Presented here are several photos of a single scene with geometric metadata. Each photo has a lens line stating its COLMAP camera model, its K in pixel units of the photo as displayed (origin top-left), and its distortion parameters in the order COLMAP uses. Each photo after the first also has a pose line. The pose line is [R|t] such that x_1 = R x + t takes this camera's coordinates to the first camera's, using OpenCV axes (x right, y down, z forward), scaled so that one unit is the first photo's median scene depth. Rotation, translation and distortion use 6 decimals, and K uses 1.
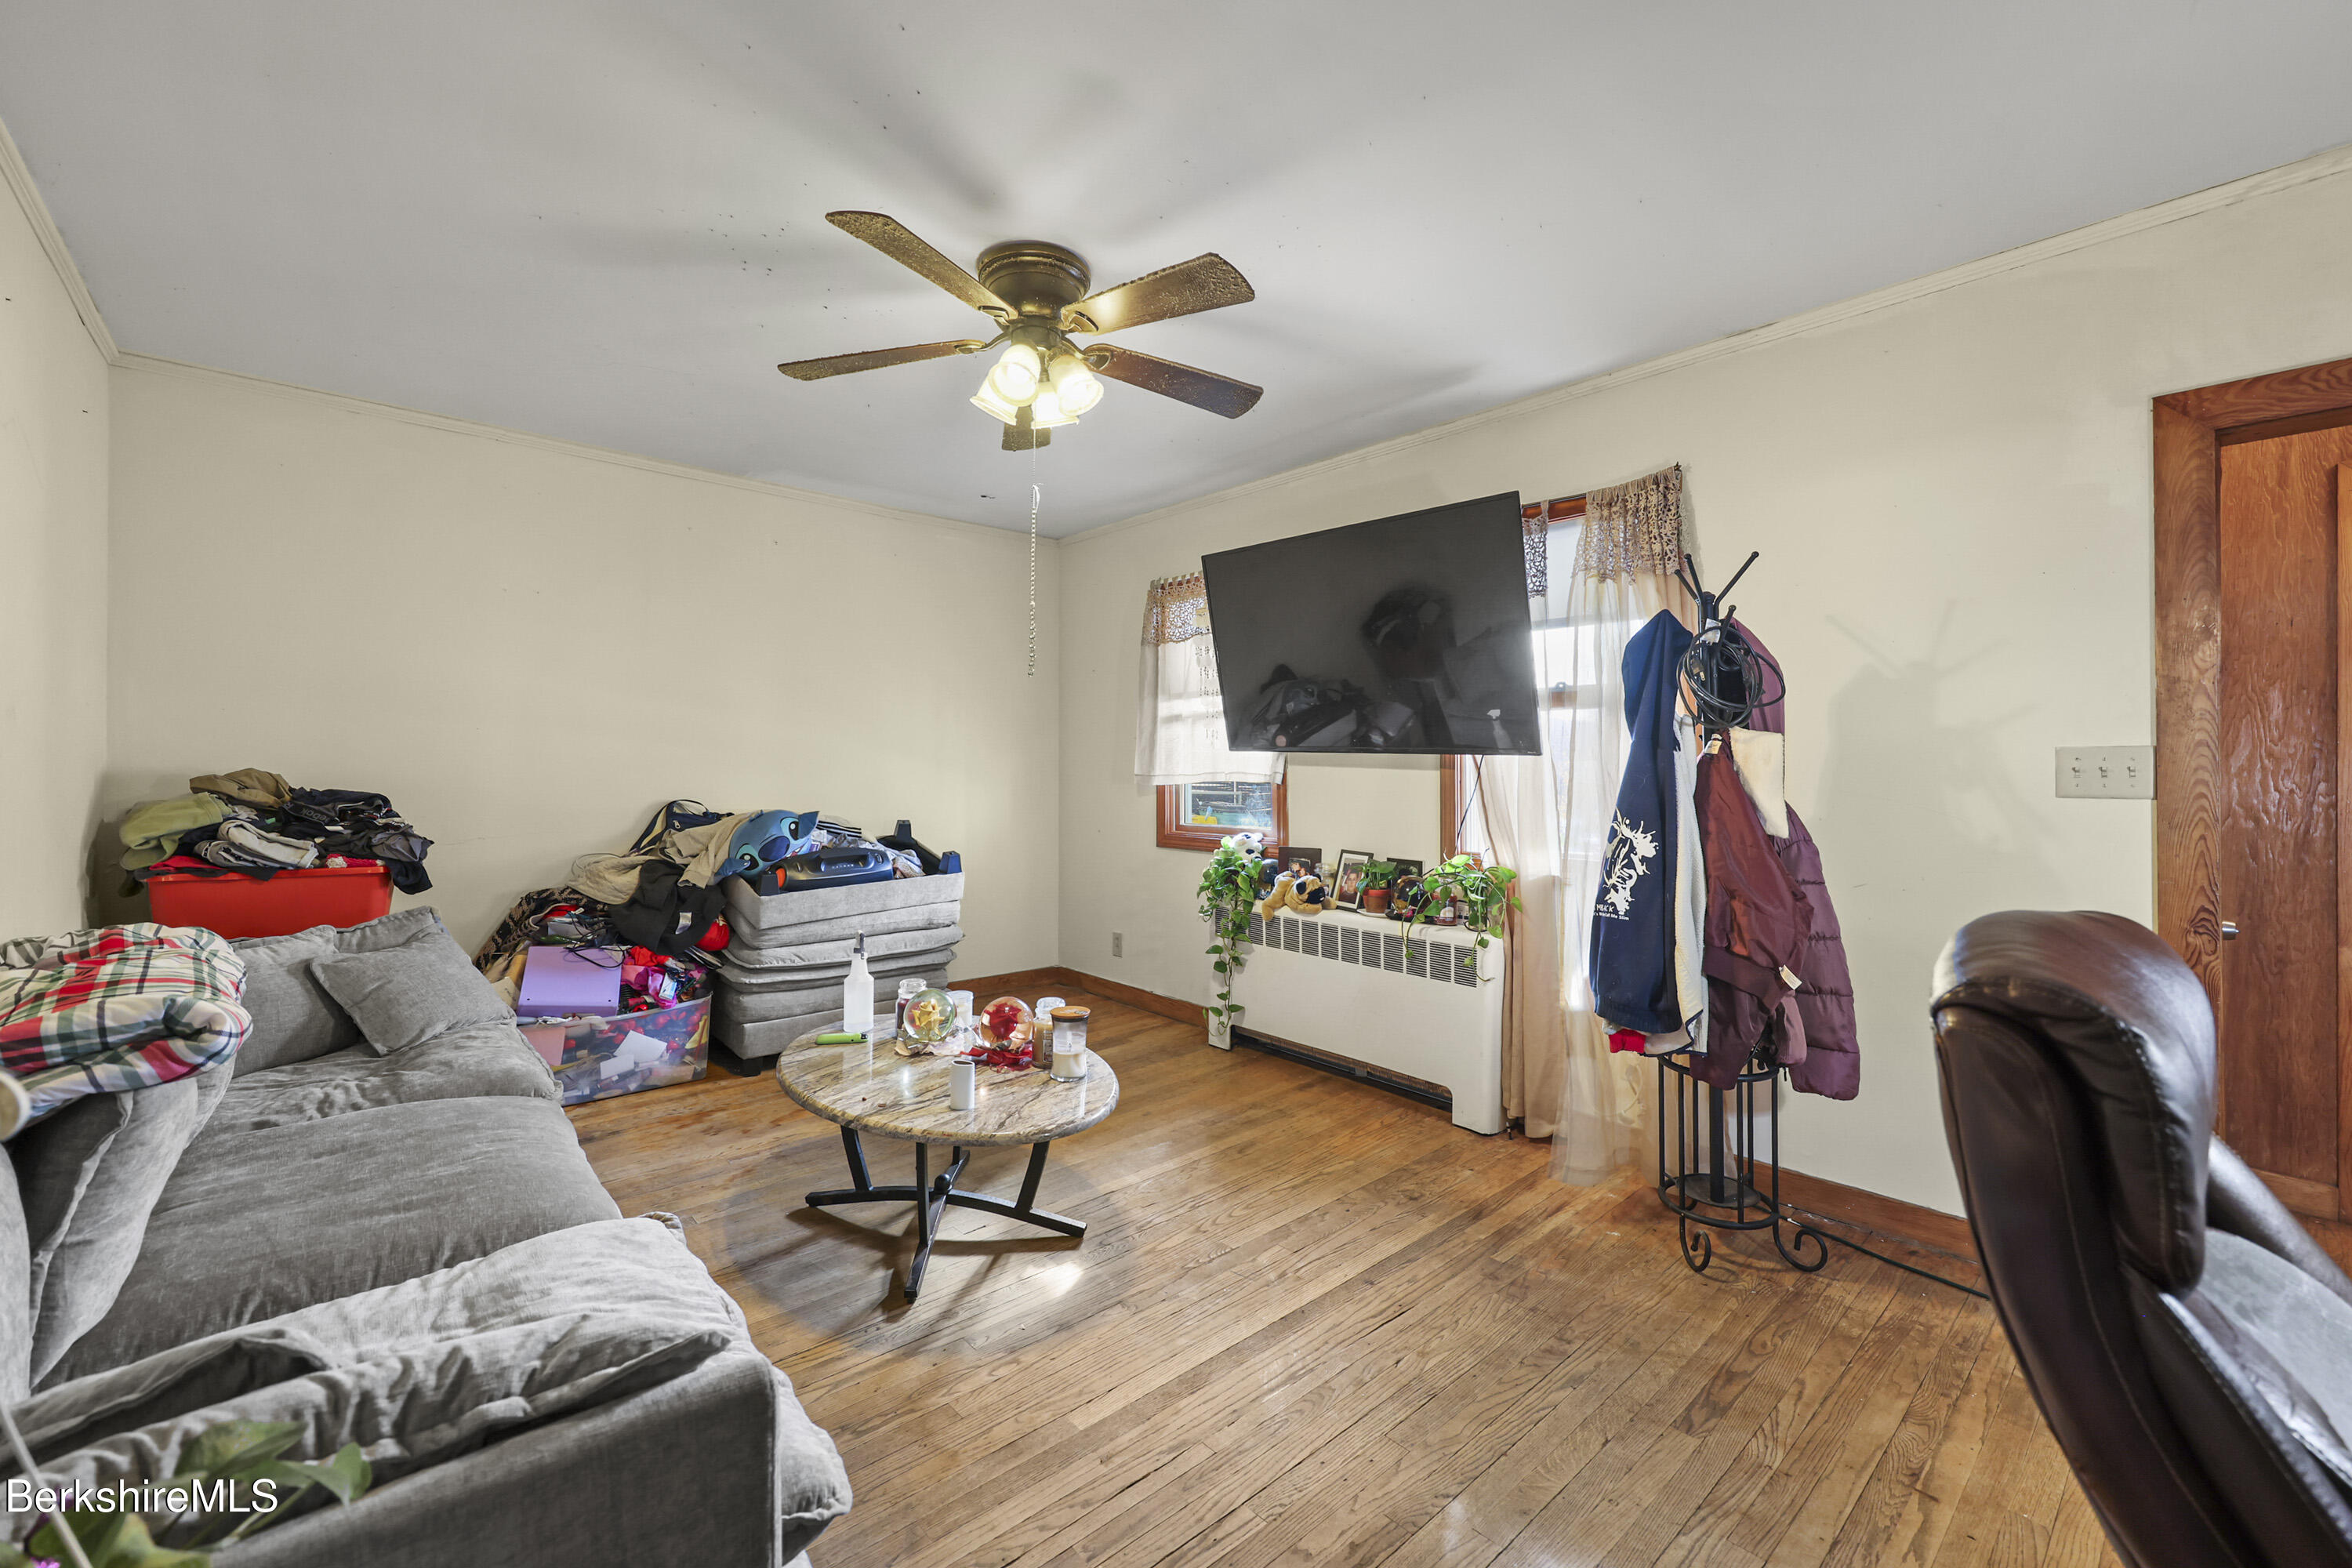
lens RADIAL K [[948.3, 0, 1194.3], [0, 948.3, 779.0], [0, 0, 1]] dist [-0.001531, 0.000236]
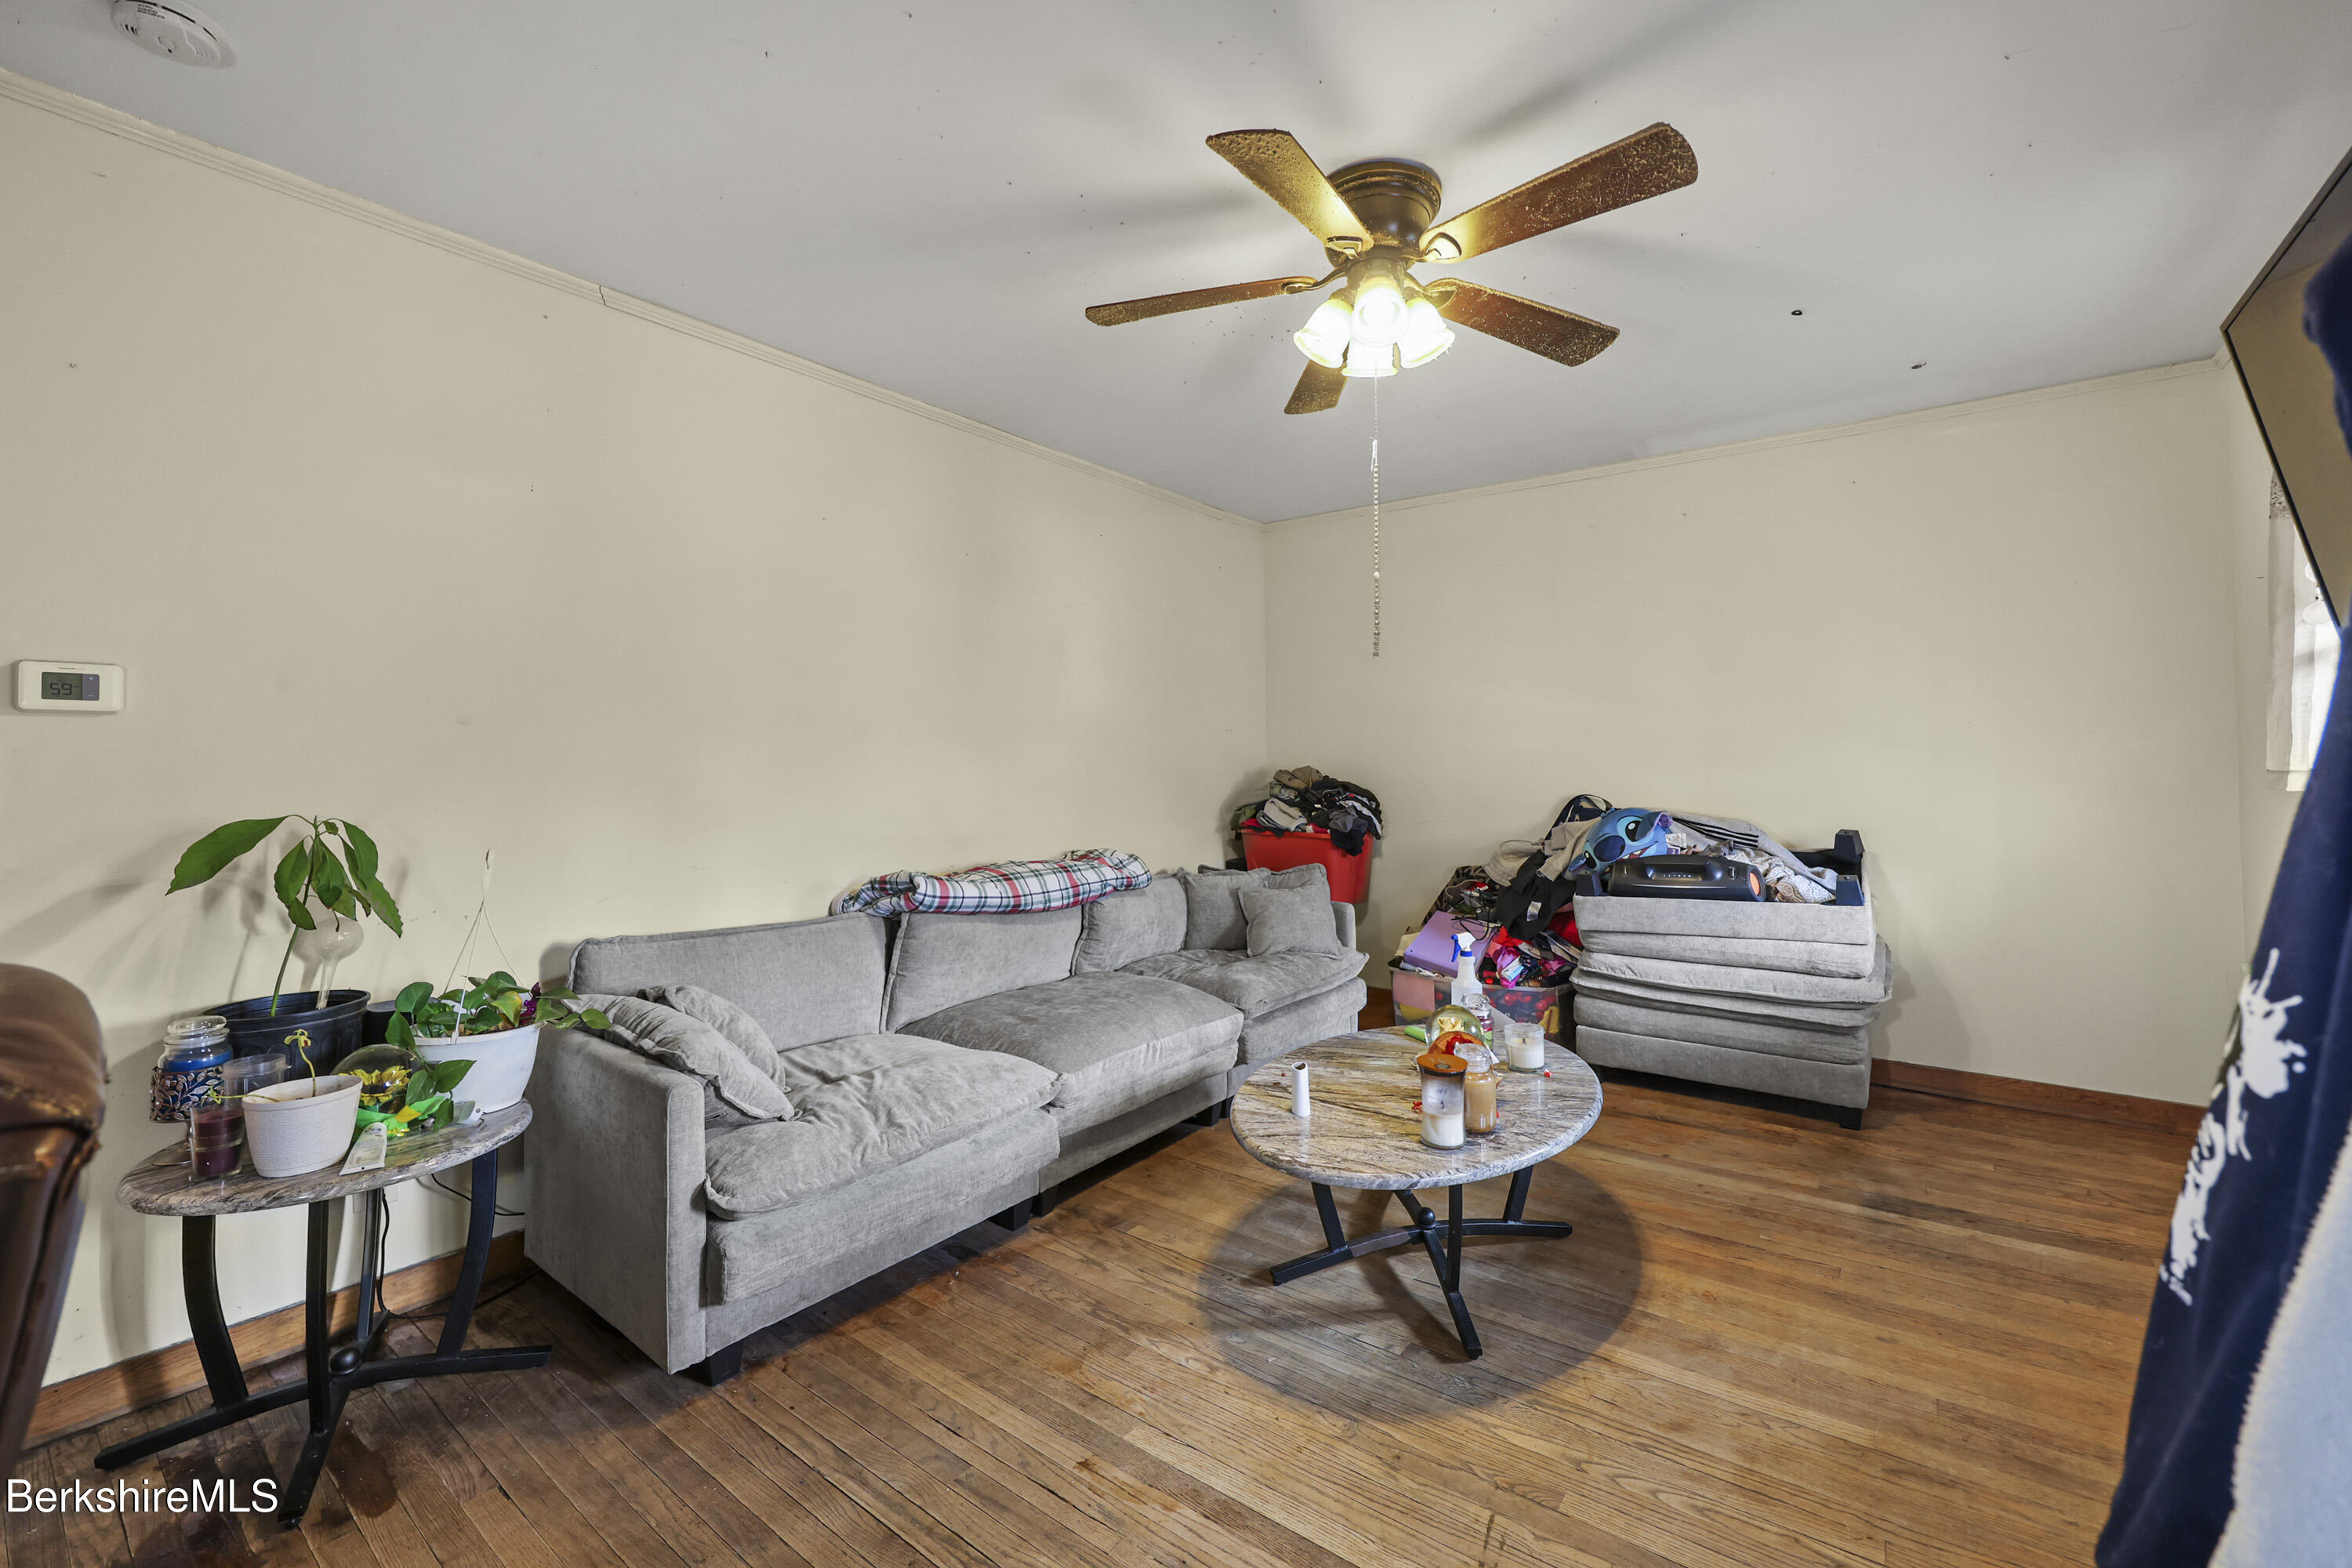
lens RADIAL K [[948.3, 0, 1190.6], [0, 948.3, 763.1], [0, 0, 1]] dist [-0.001531, 0.000236]
pose [[0.204459, -0.007586, -0.978846, 0.629754], [-0.004207, 0.999954, -0.008628, -0.002027], [0.978866, 0.005882, 0.204417, 0.633442]]
